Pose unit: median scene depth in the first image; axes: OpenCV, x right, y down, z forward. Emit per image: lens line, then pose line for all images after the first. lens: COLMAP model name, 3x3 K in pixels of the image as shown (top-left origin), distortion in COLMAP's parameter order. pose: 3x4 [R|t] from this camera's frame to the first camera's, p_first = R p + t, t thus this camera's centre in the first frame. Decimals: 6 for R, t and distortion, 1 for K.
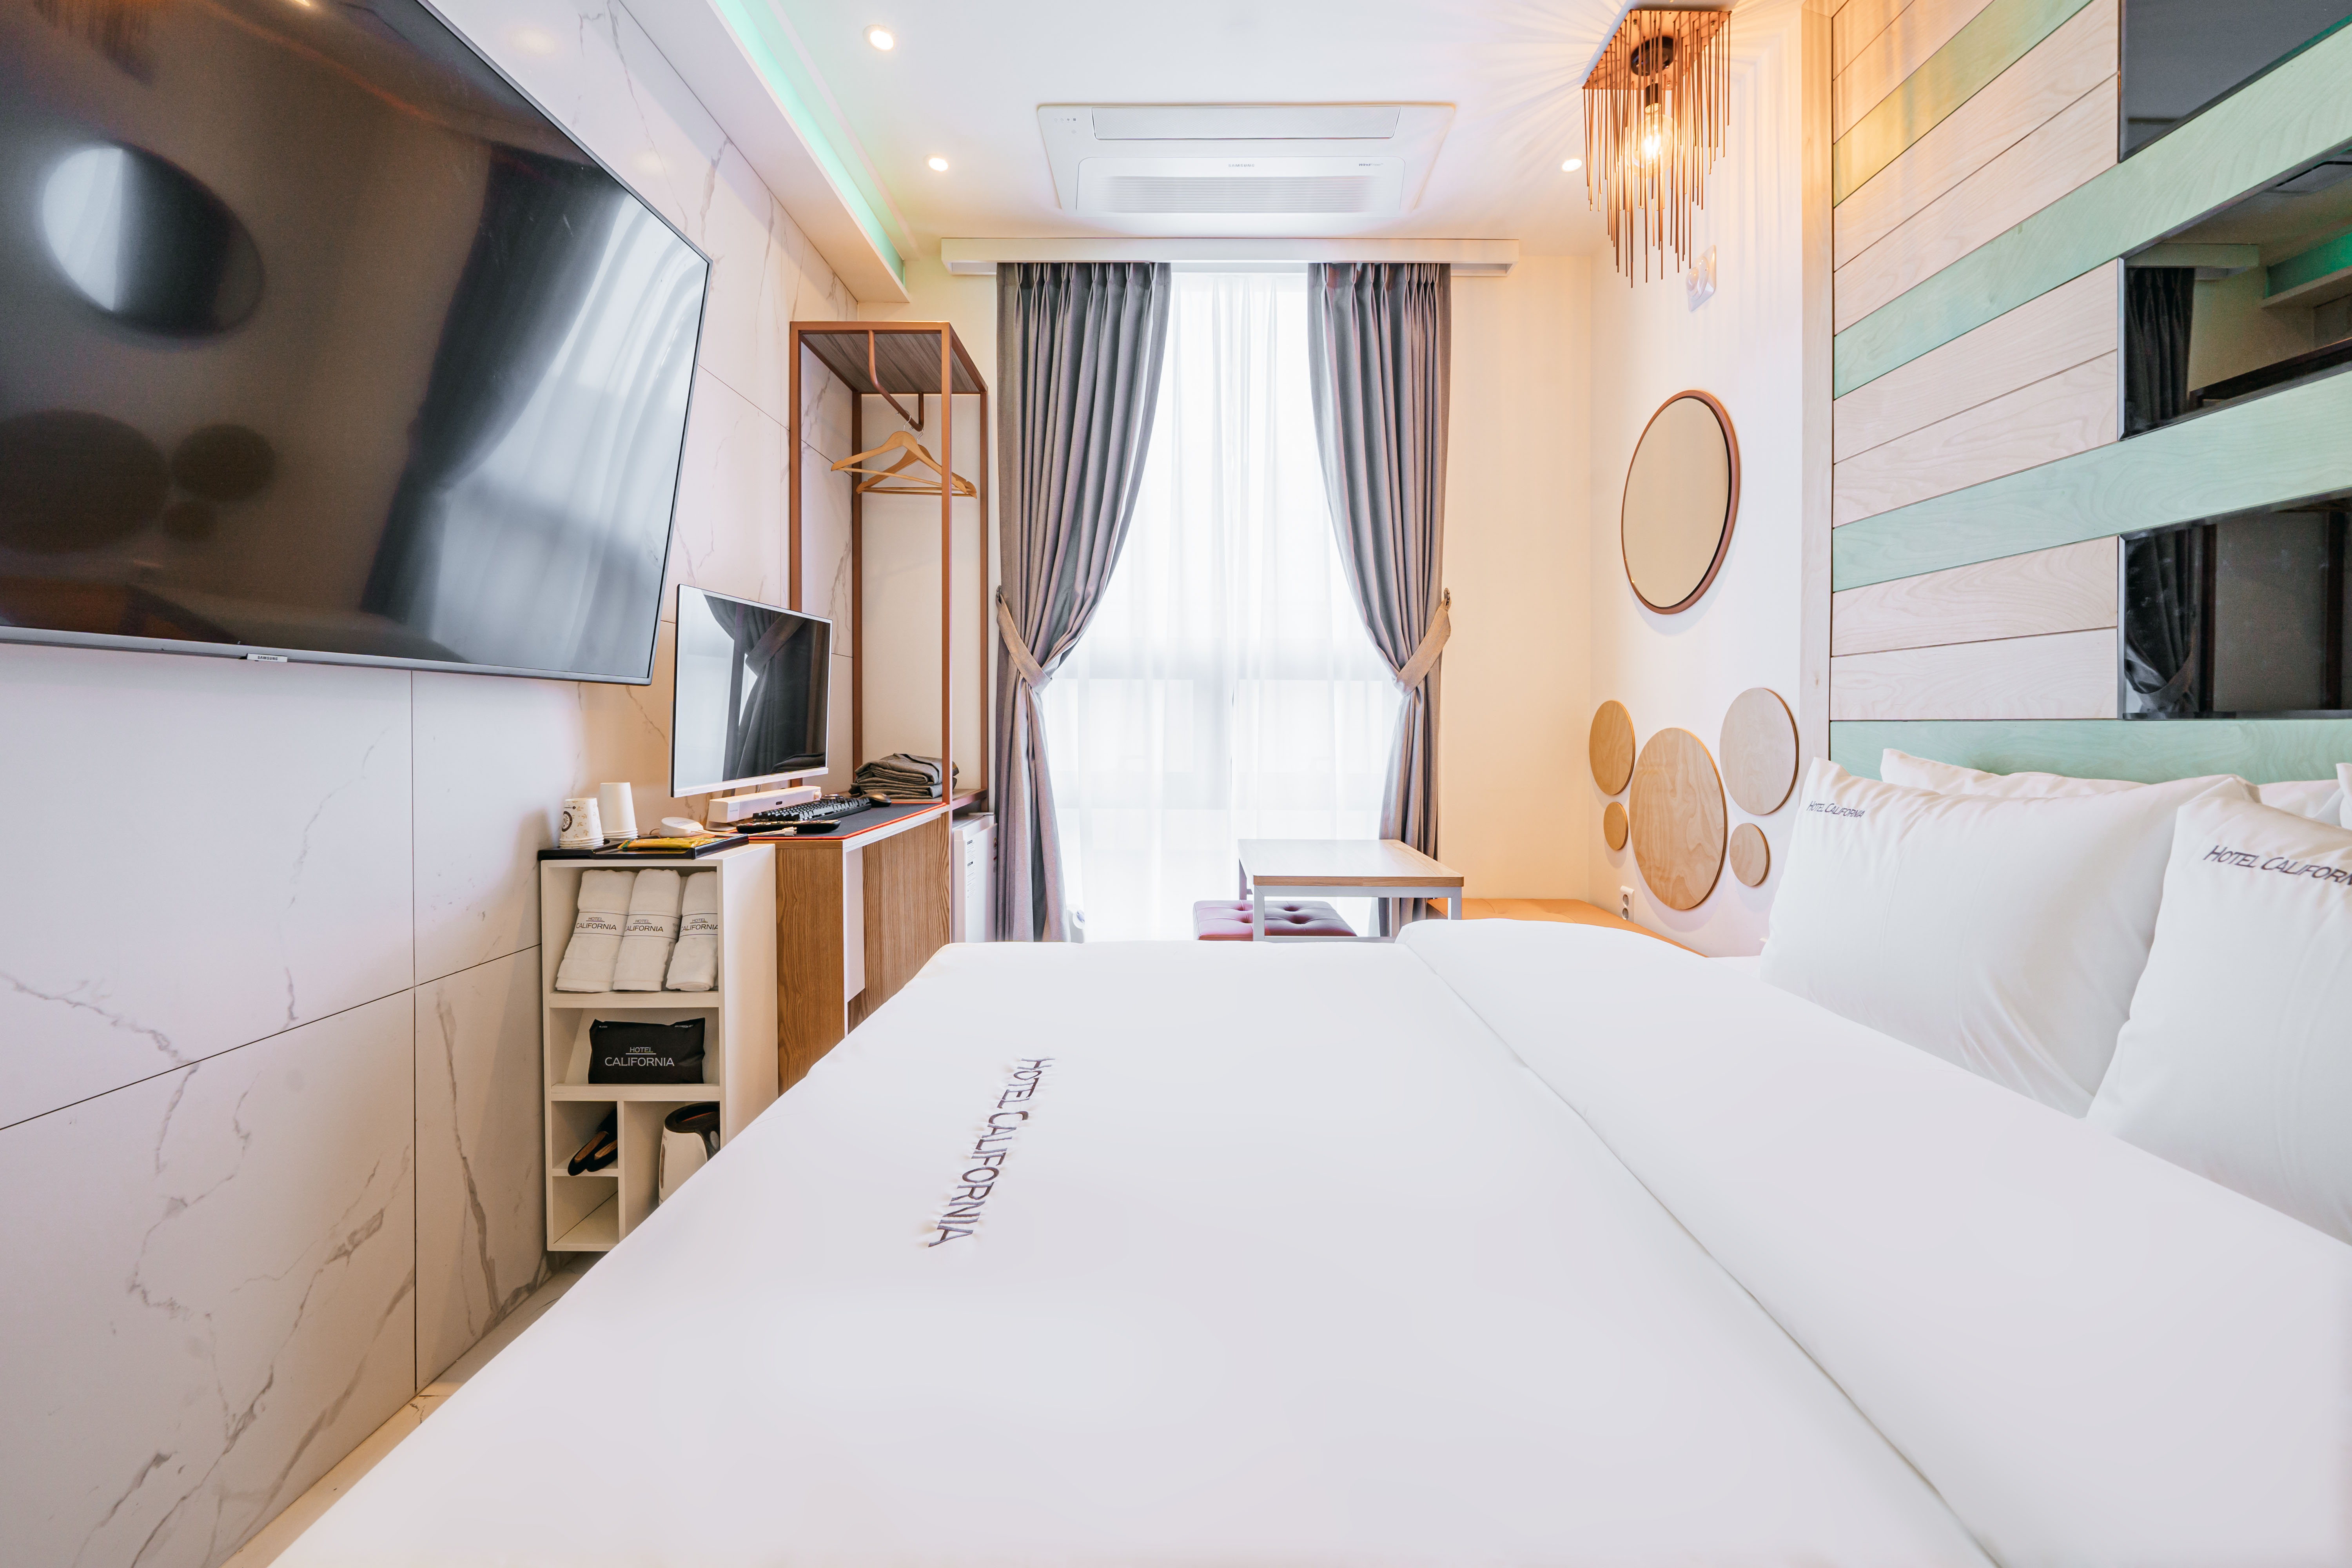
lens RADIAL K [[779.9, 0, 1158.0], [0, 779.9, 721.0], [0, 0, 1]] dist [-0.005545, -0.000023]
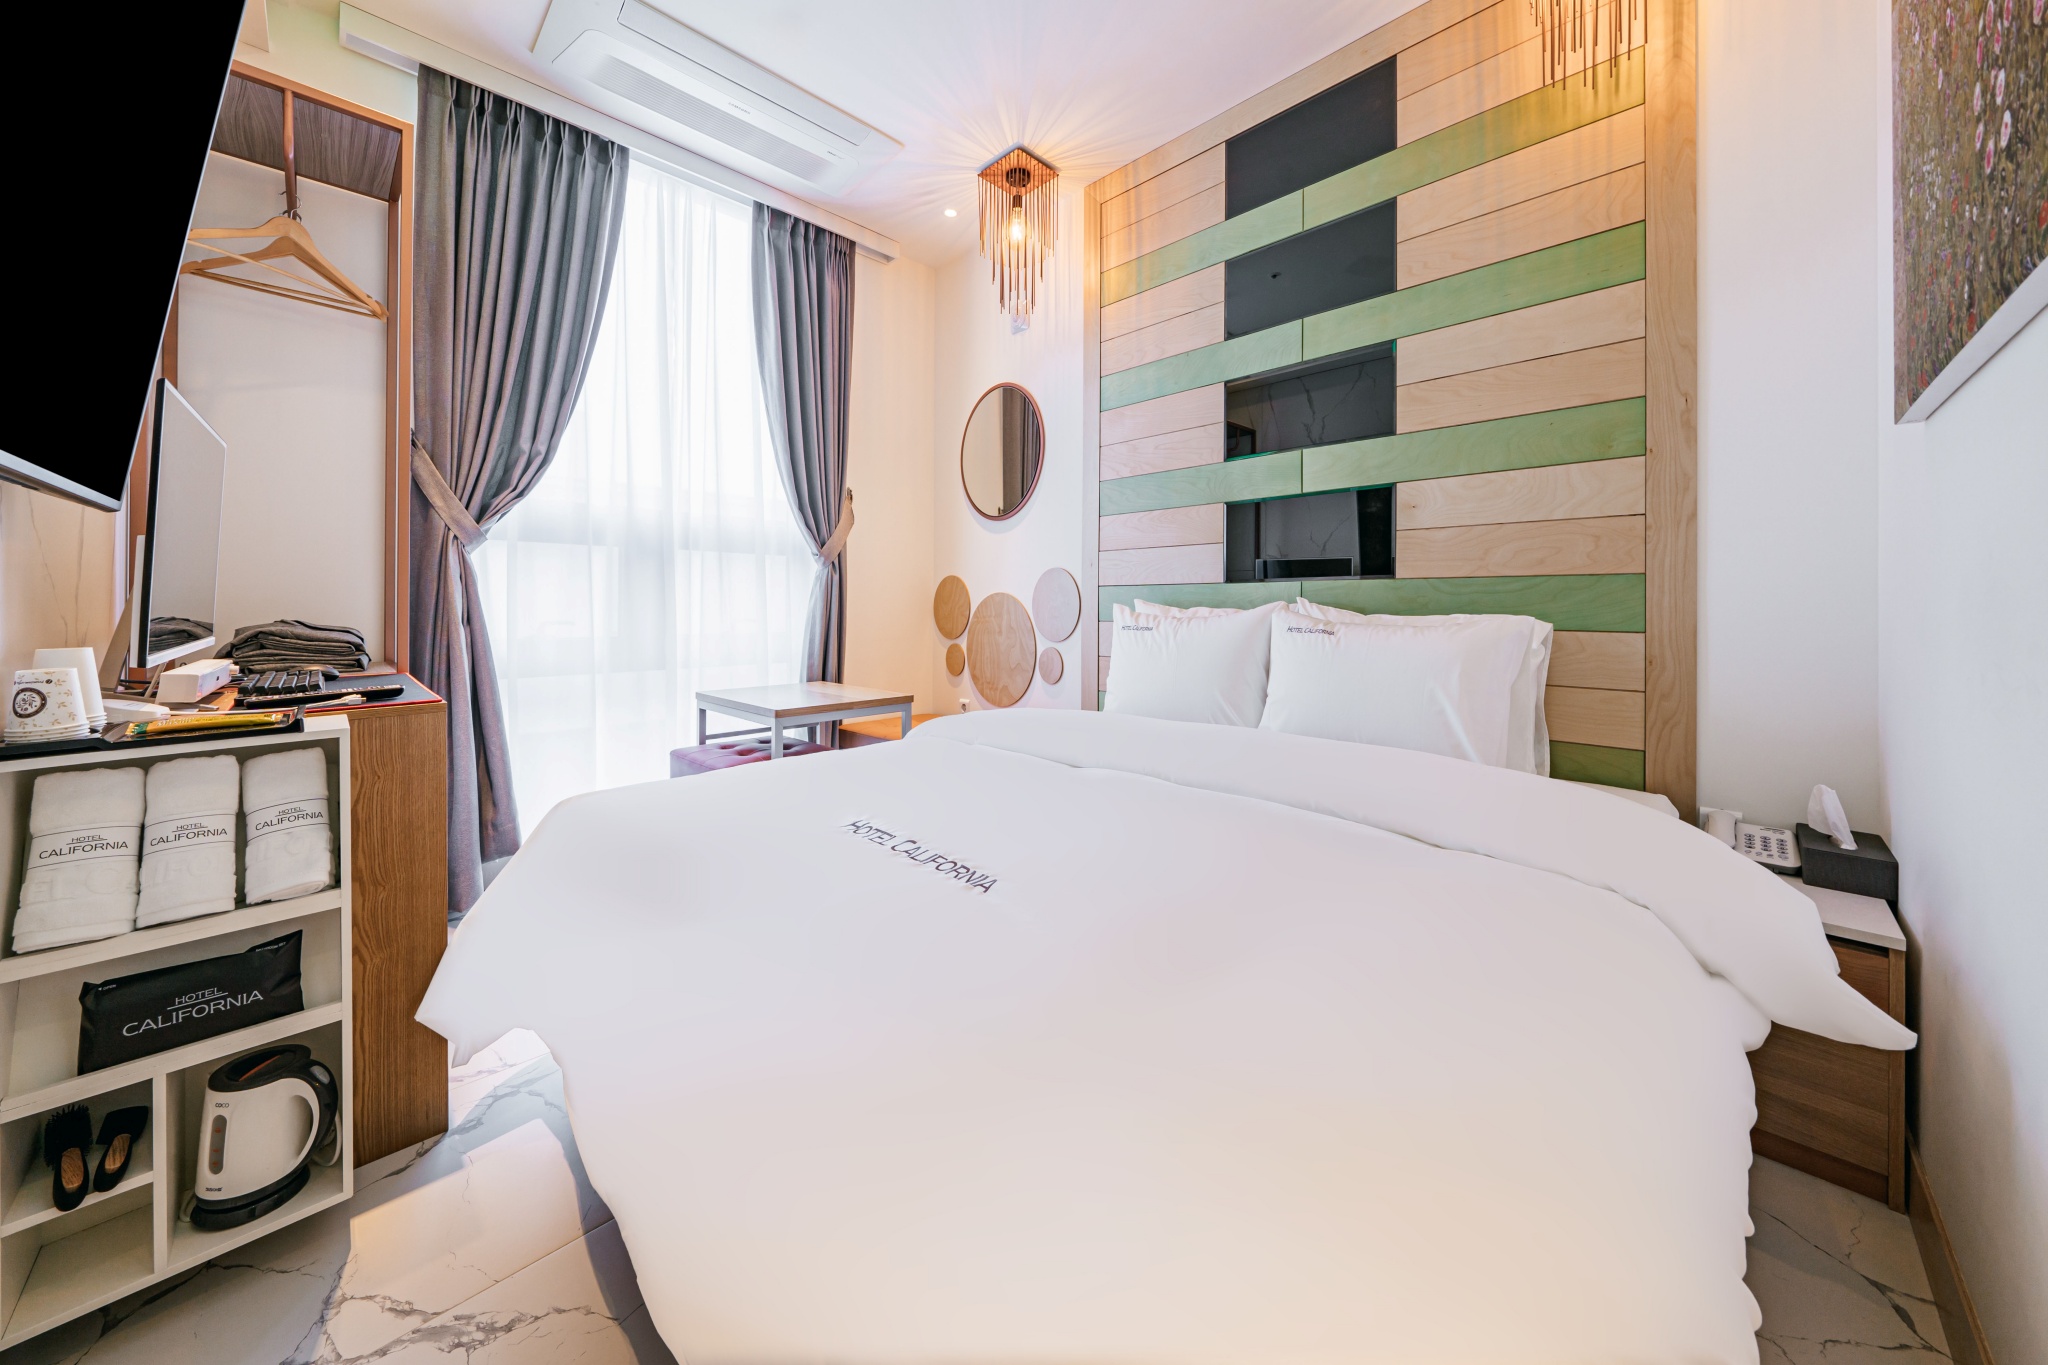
lens RADIAL K [[697.3, 0, 979.3], [0, 697.3, 594.8], [0, 0, 1]] dist [-0.009248, -0.000030]
pose [[0.727624, 0.005105, 0.685957, -0.331667], [-0.001044, 0.999979, -0.006335, 0.022102], [-0.685975, 0.003894, 0.727614, -0.002603]]
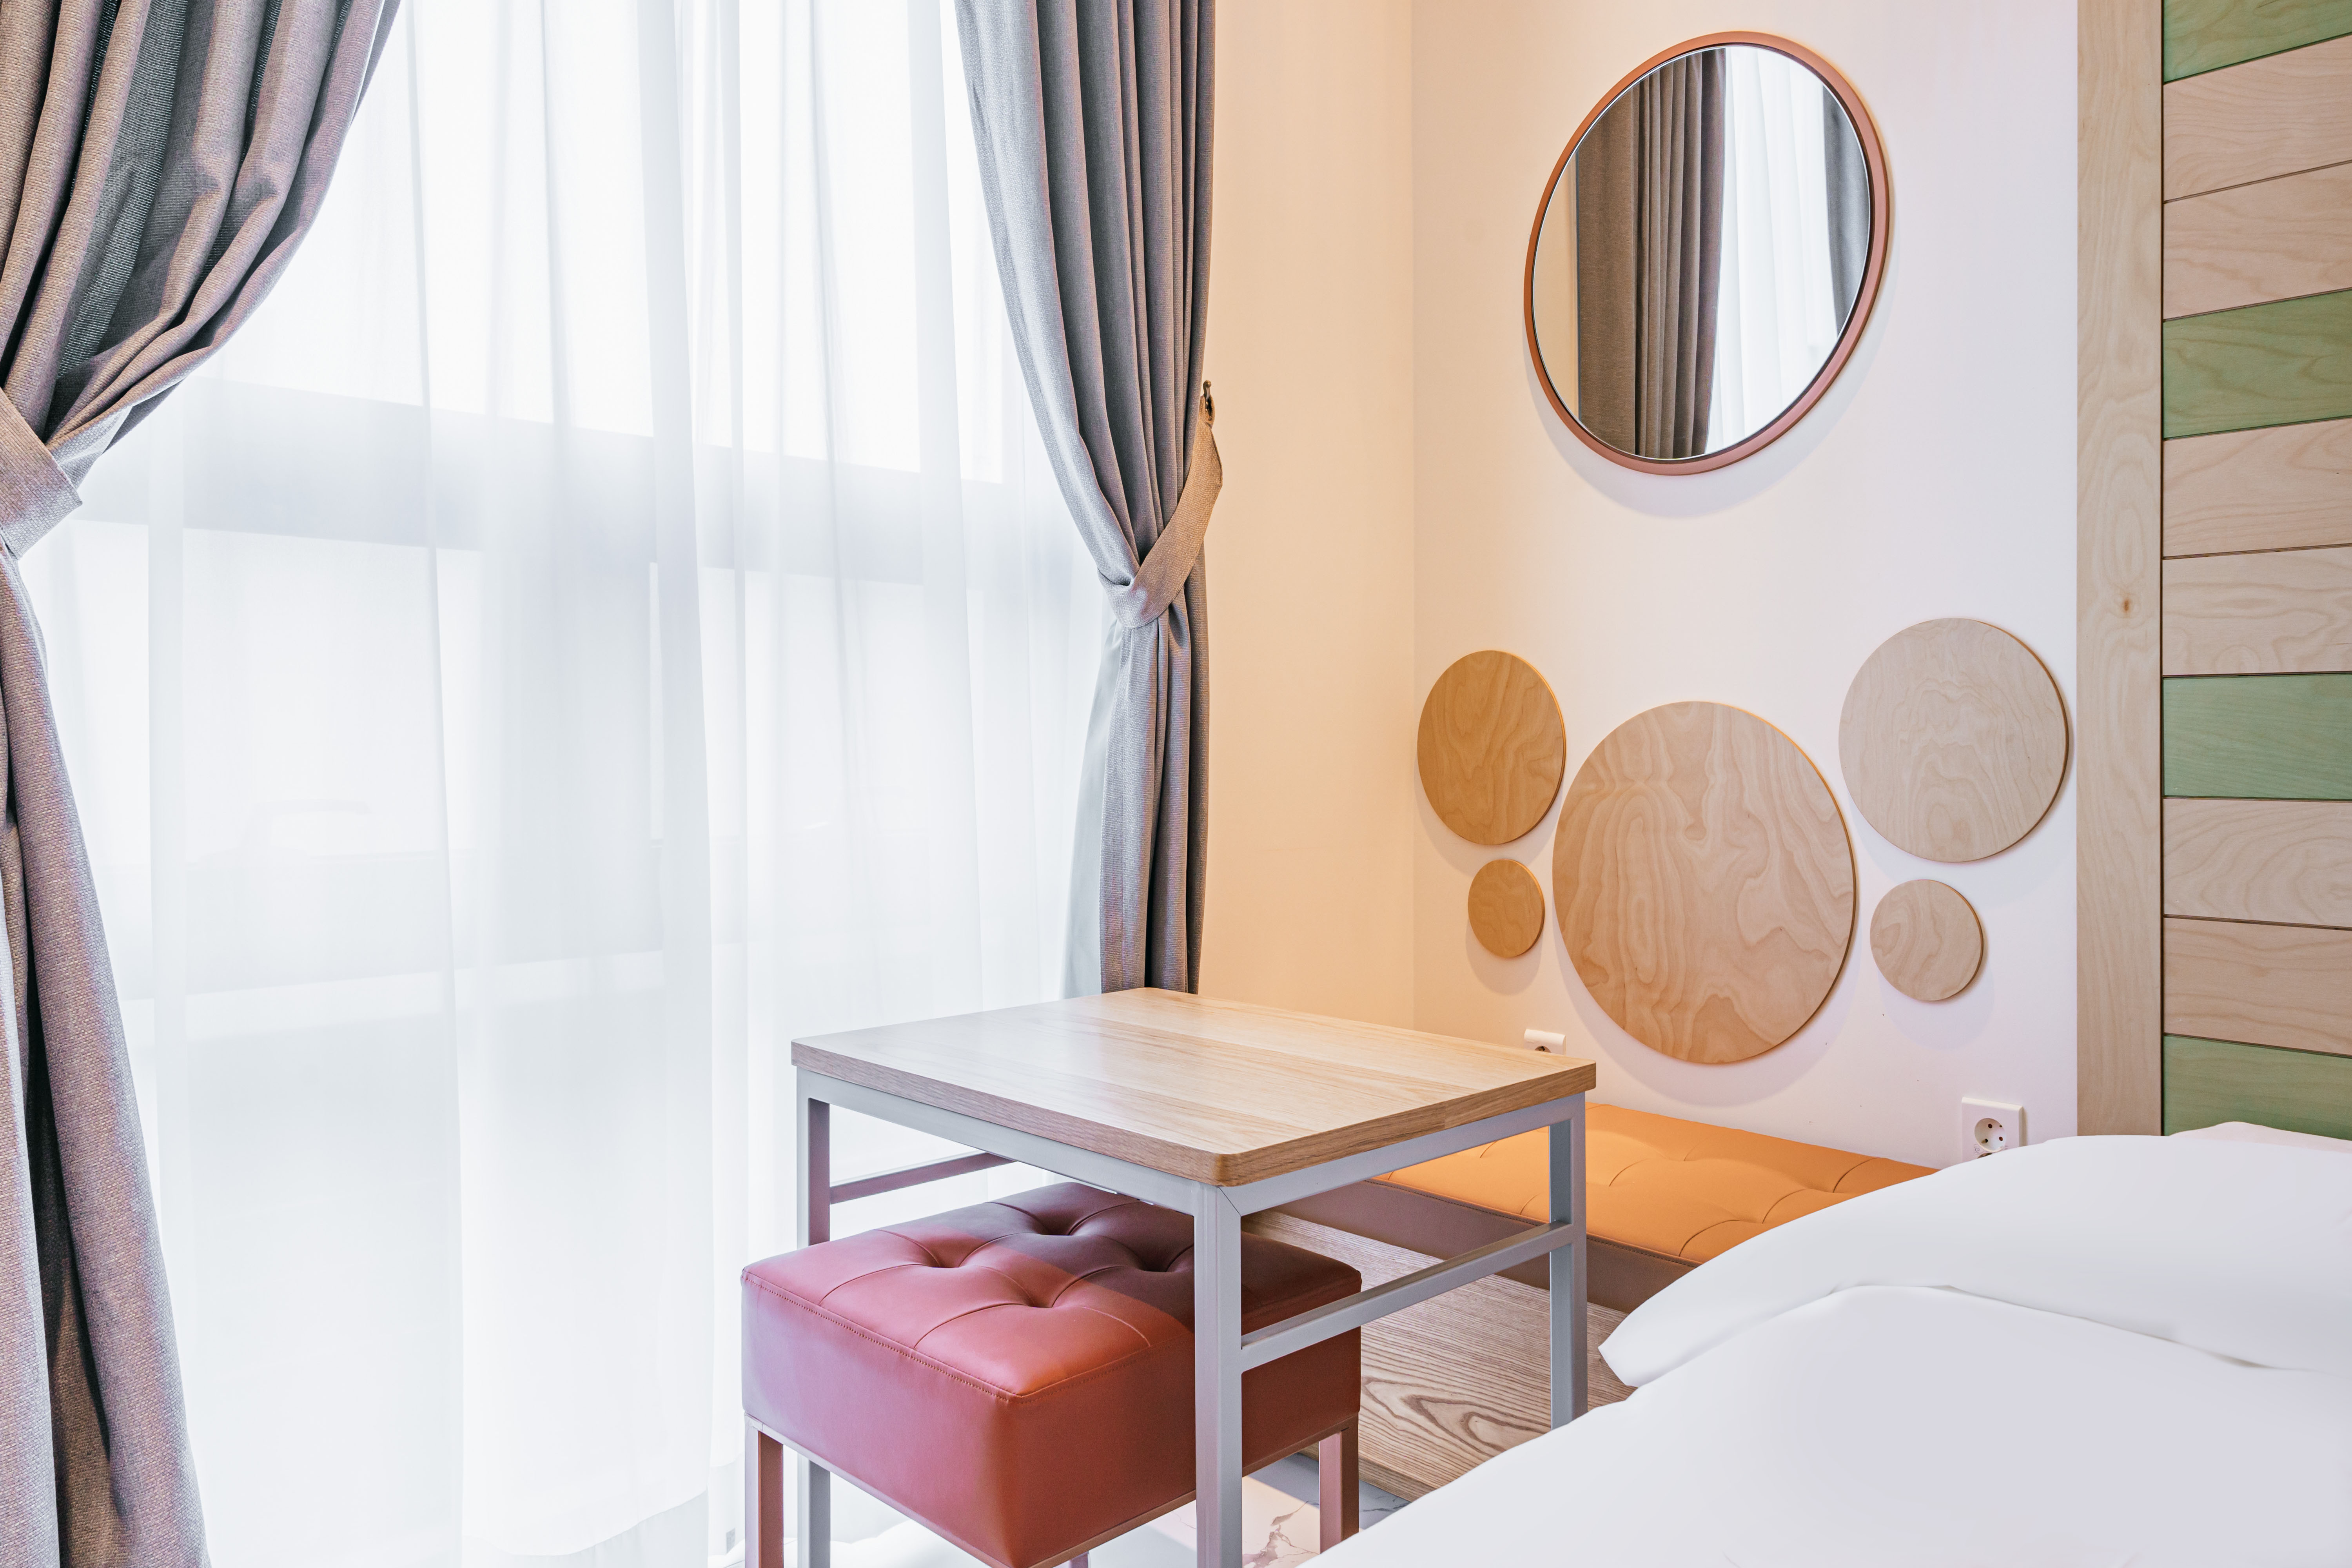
lens RADIAL K [[1596.7, 0, 1175.1], [0, 1596.7, 731.9], [0, 0, 1]] dist [-0.001300, -0.001621]
pose [[0.726064, -0.004363, 0.687613, -0.278741], [0.002395, 0.999990, 0.003816, 0.022823], [-0.687623, -0.001124, 0.726067, 0.471462]]
